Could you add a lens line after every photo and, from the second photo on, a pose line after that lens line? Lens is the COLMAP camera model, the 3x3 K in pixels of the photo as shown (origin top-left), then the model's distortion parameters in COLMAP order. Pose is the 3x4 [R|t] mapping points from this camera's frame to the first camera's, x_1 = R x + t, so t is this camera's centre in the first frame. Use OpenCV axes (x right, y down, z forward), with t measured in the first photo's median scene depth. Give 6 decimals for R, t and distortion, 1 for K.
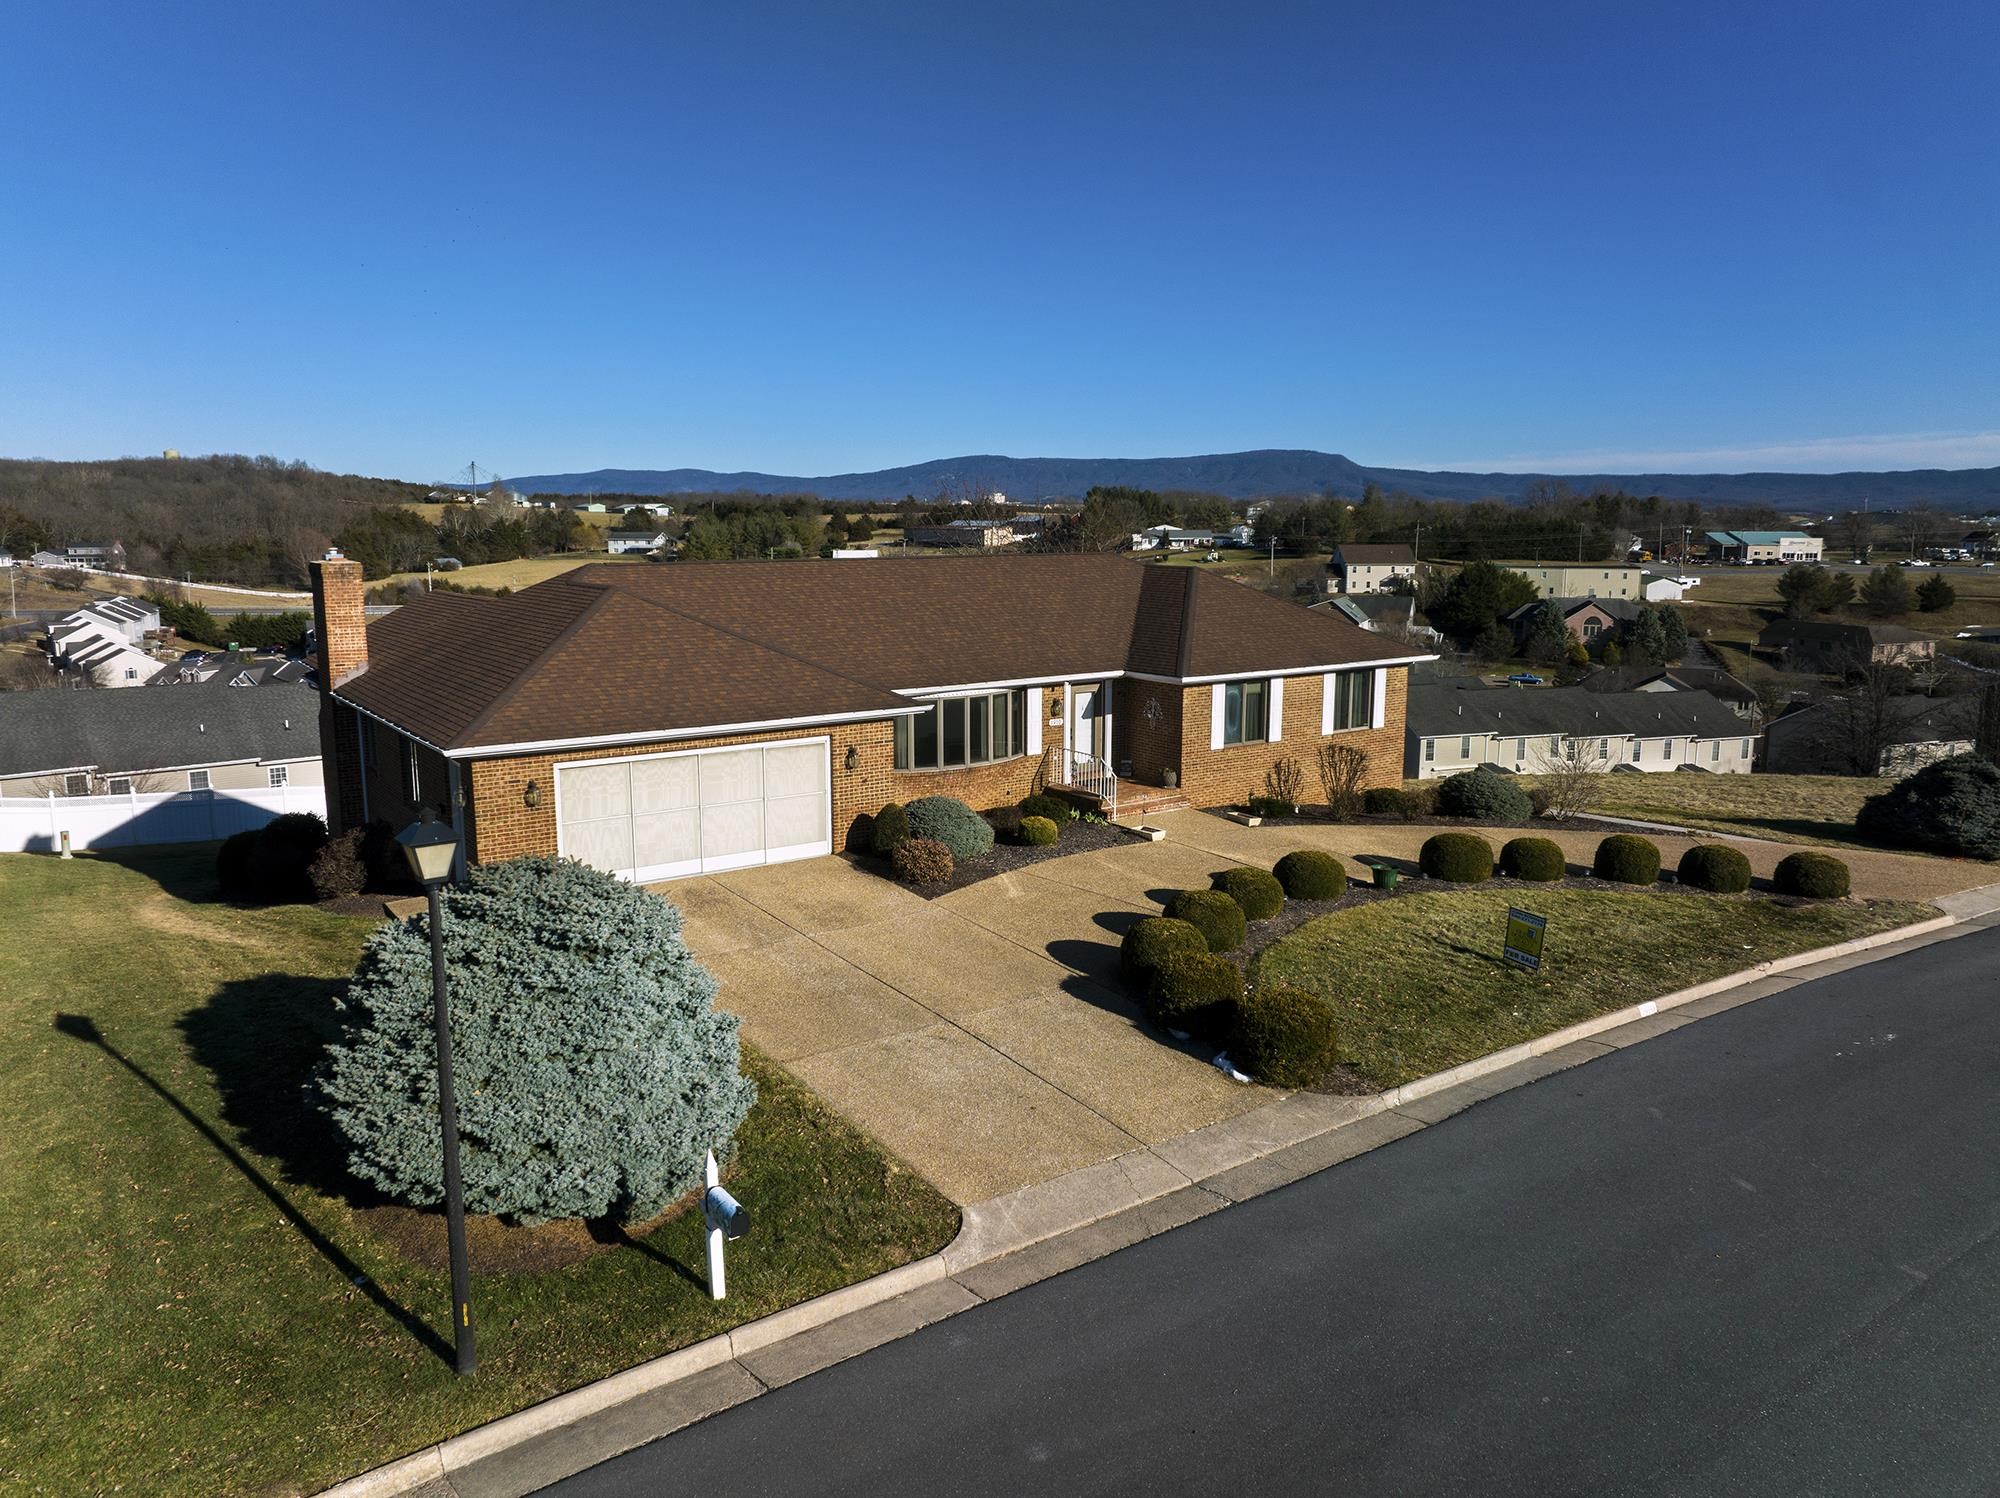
lens RADIAL K [[1411.6, 0, 991.2], [0, 1411.6, 743.7], [0, 0, 1]] dist [-0.036451, -0.001446]
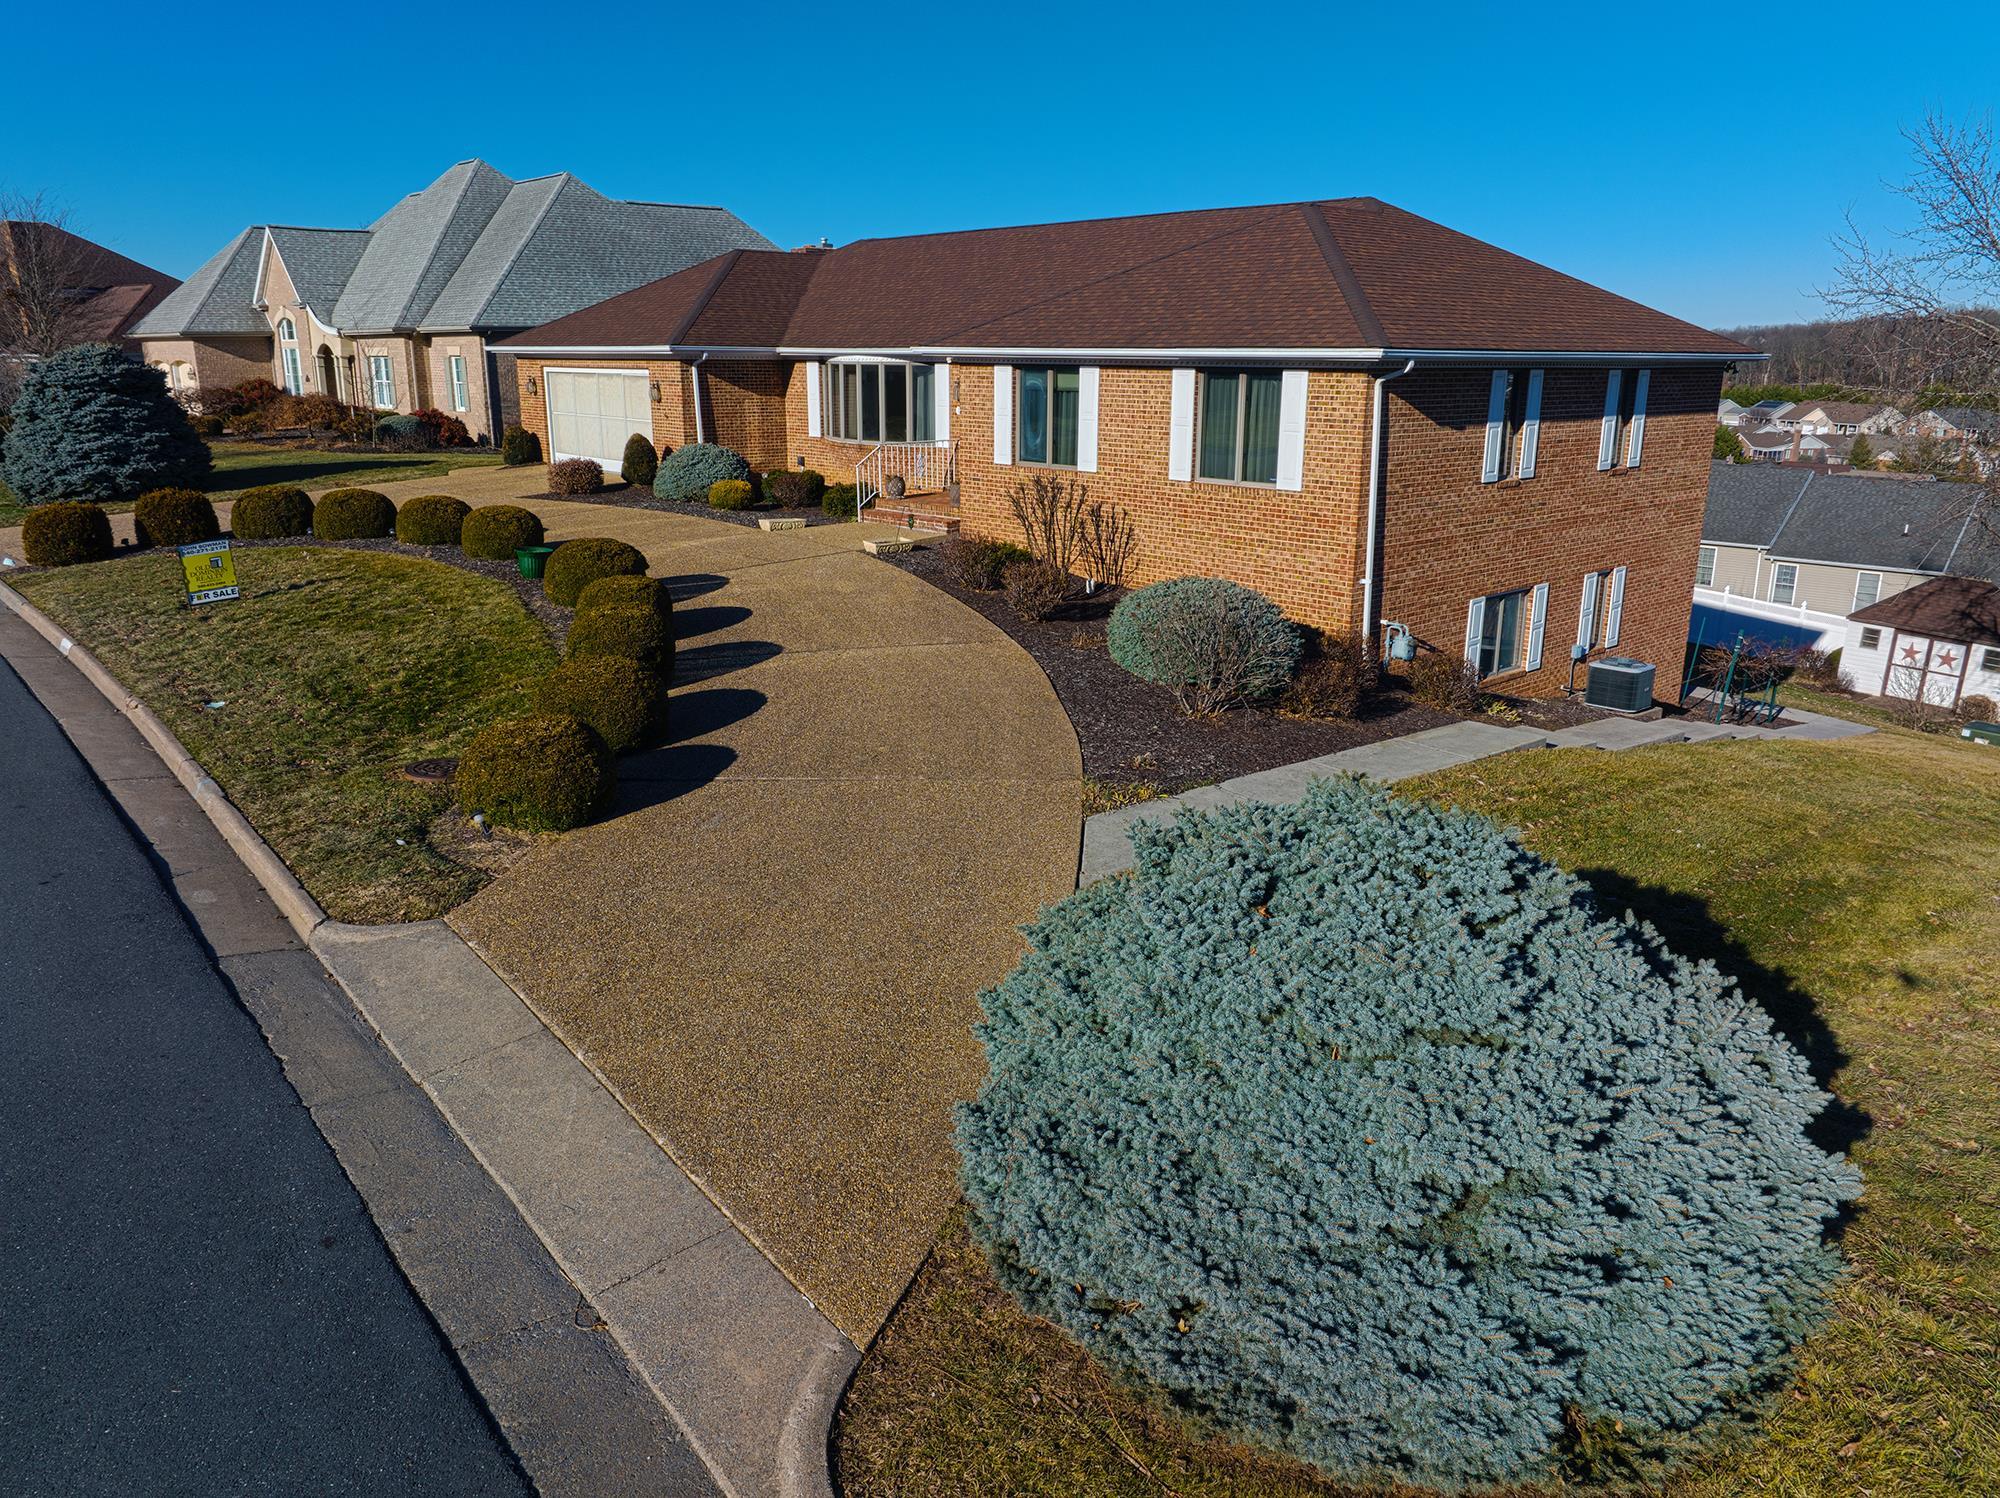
lens RADIAL K [[1411.6, 0, 991.5], [0, 1411.6, 753.9], [0, 0, 1]] dist [-0.036451, -0.001446]
pose [[0.116953, 0.276383, -0.953905, 0.882006], [-0.165394, 0.952504, 0.255699, -0.037507], [0.979268, 0.127866, 0.157111, 0.924982]]
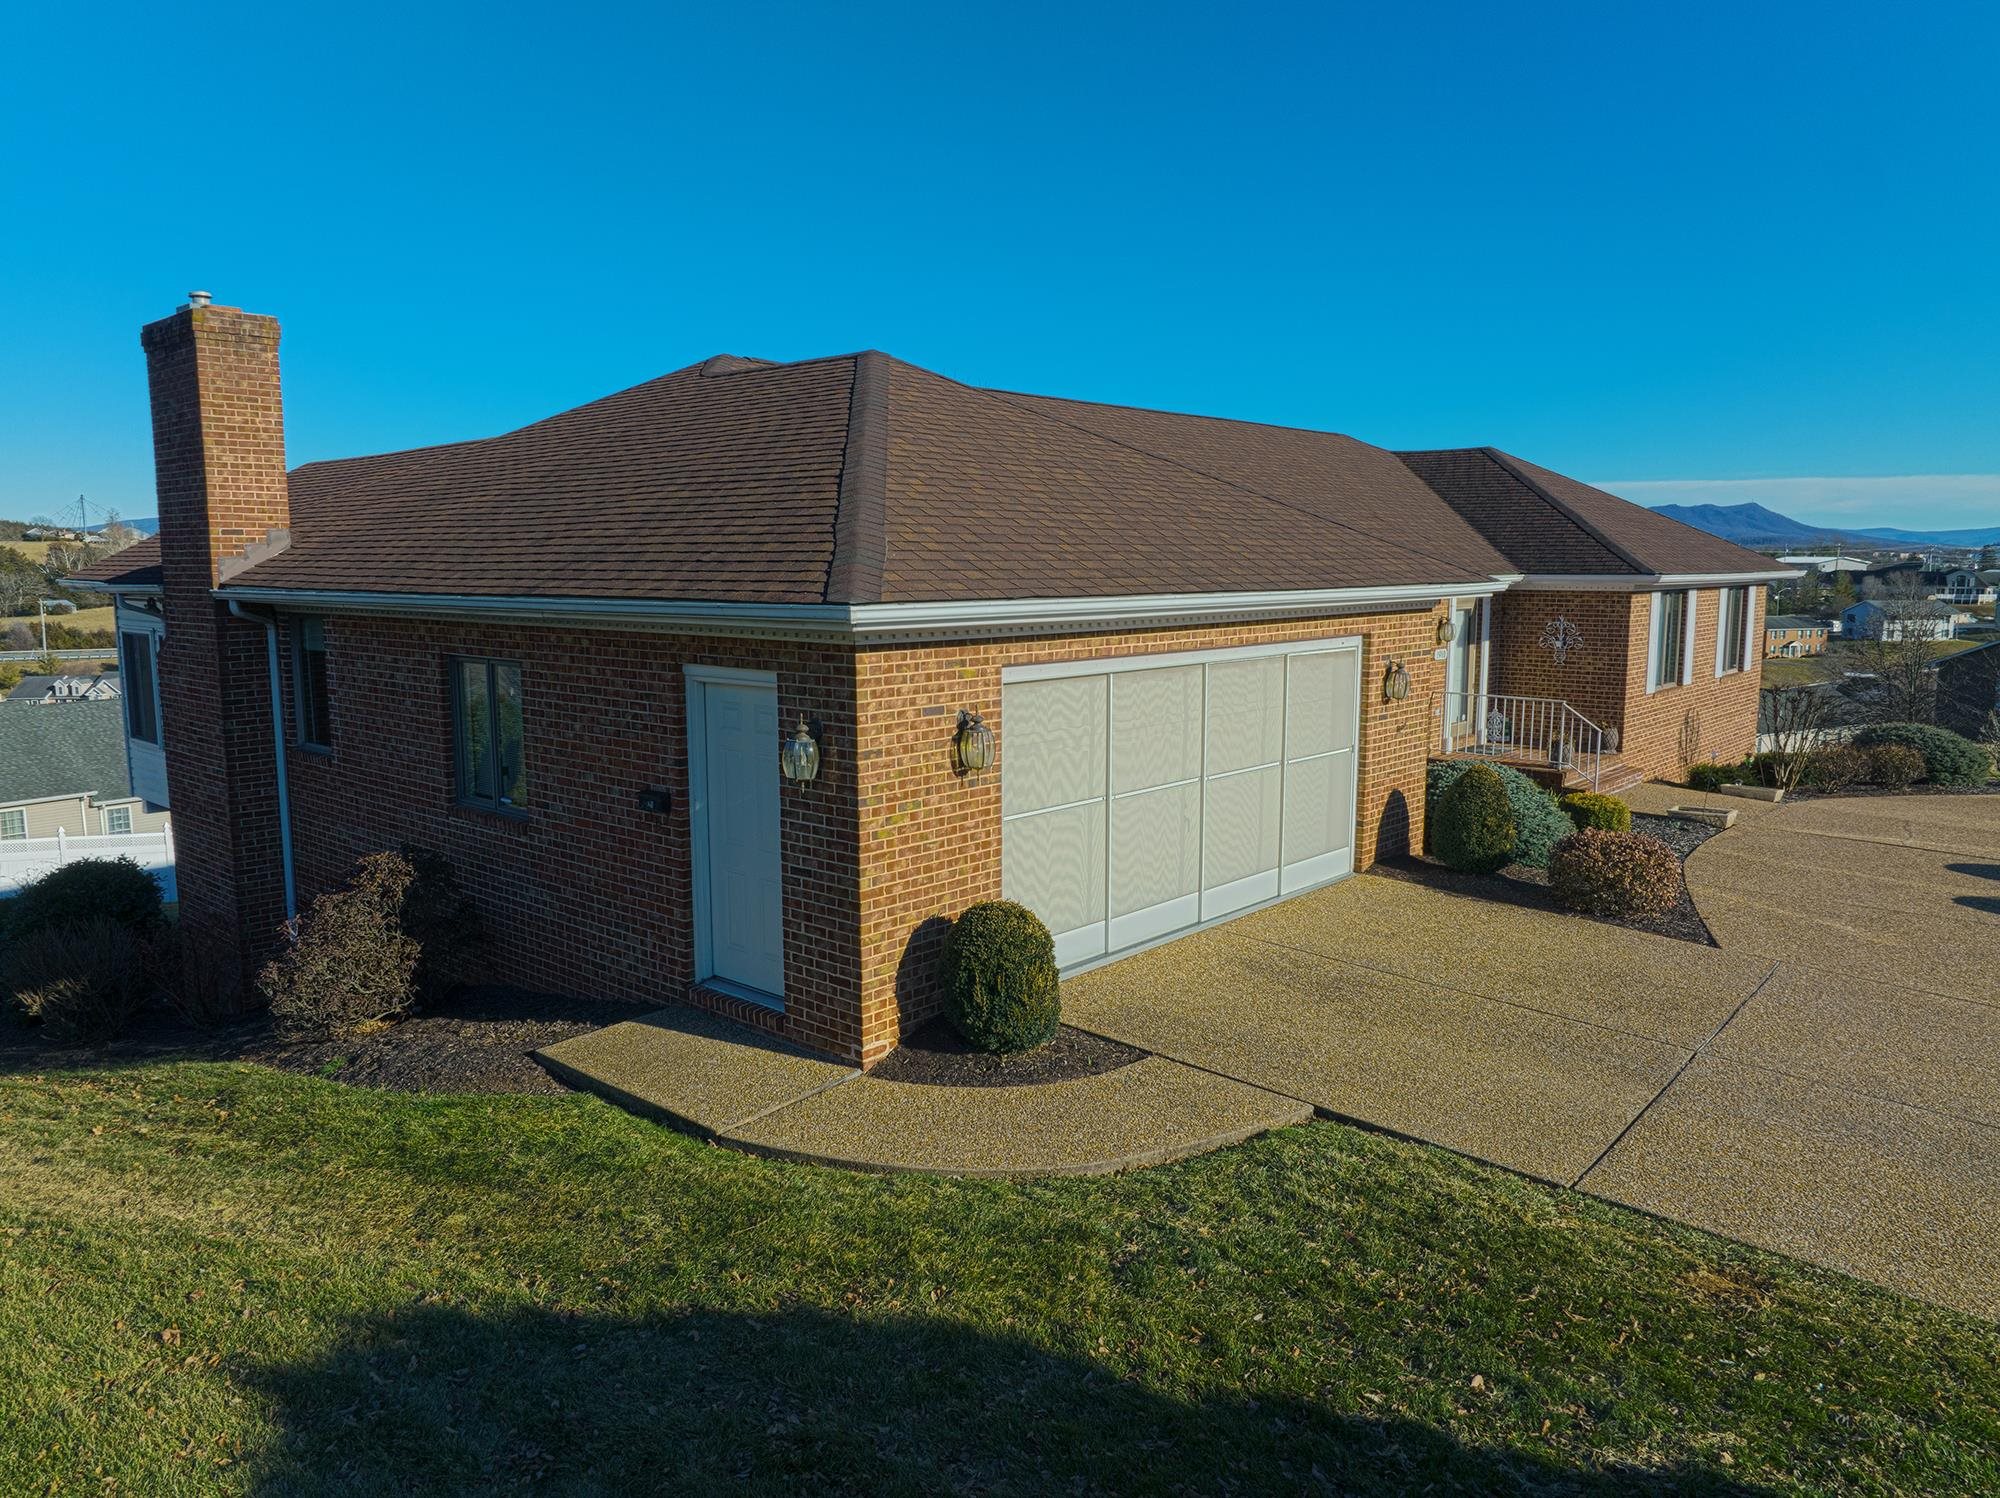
lens RADIAL K [[1411.6, 0, 996.8], [0, 1411.6, 748.5], [0, 0, 1]] dist [-0.036451, -0.001446]
pose [[0.972830, -0.033165, 0.229133, -0.293962], [0.039399, 0.998966, -0.022685, 0.033298], [-0.228144, 0.031096, 0.973131, 0.442703]]
